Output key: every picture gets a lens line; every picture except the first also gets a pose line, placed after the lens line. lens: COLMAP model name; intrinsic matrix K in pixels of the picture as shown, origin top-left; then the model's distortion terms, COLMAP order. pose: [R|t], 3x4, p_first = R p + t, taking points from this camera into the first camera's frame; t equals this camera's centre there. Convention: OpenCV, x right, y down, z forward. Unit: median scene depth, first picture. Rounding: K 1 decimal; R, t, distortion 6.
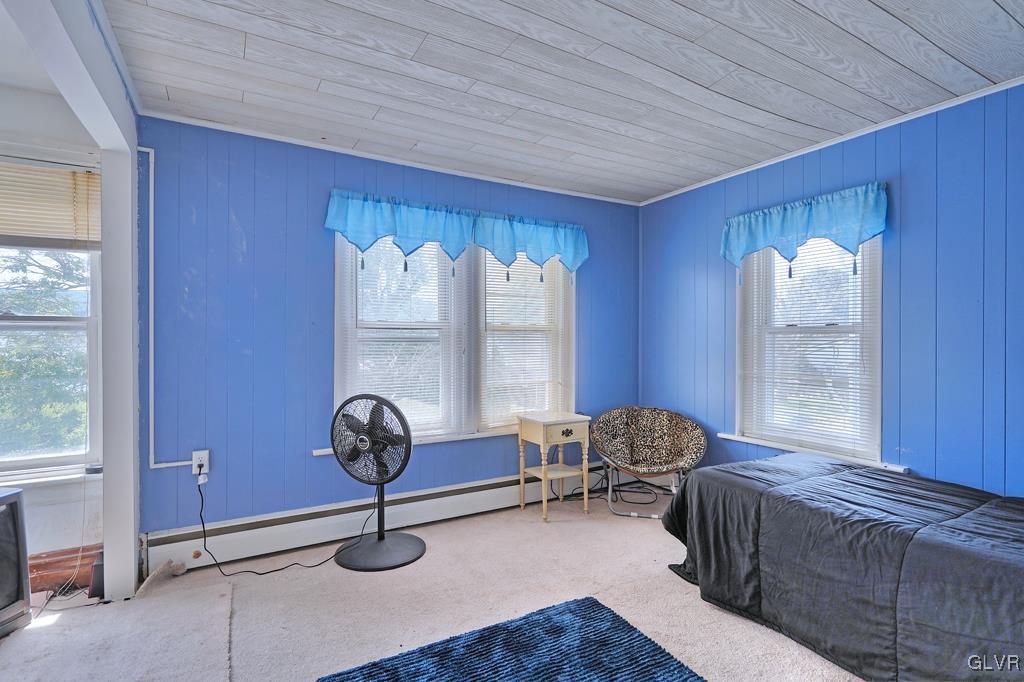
lens RADIAL K [[507.6, 0, 509.3], [0, 507.6, 338.8], [0, 0, 1]] dist [0.004087, 0.000773]
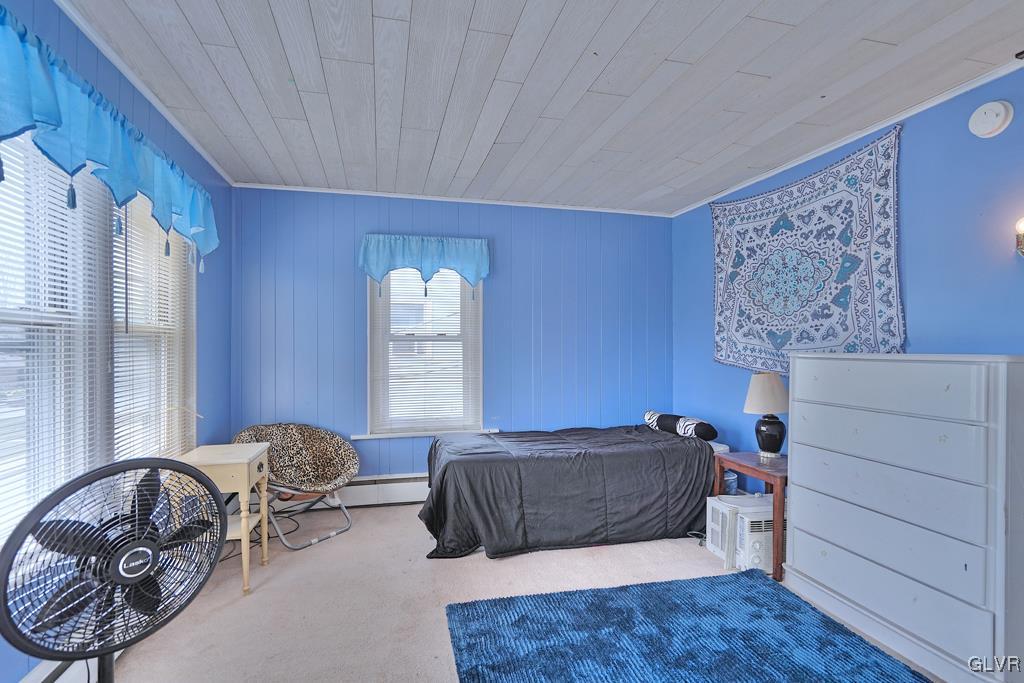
lens RADIAL K [[507.6, 0, 508.6], [0, 507.6, 345.4], [0, 0, 1]] dist [0.004087, 0.000773]
pose [[0.265221, -0.005083, 0.964174, -0.662995], [0.001434, 0.999987, 0.004877, -0.006530], [-0.964187, 0.000089, 0.265225, 0.535485]]
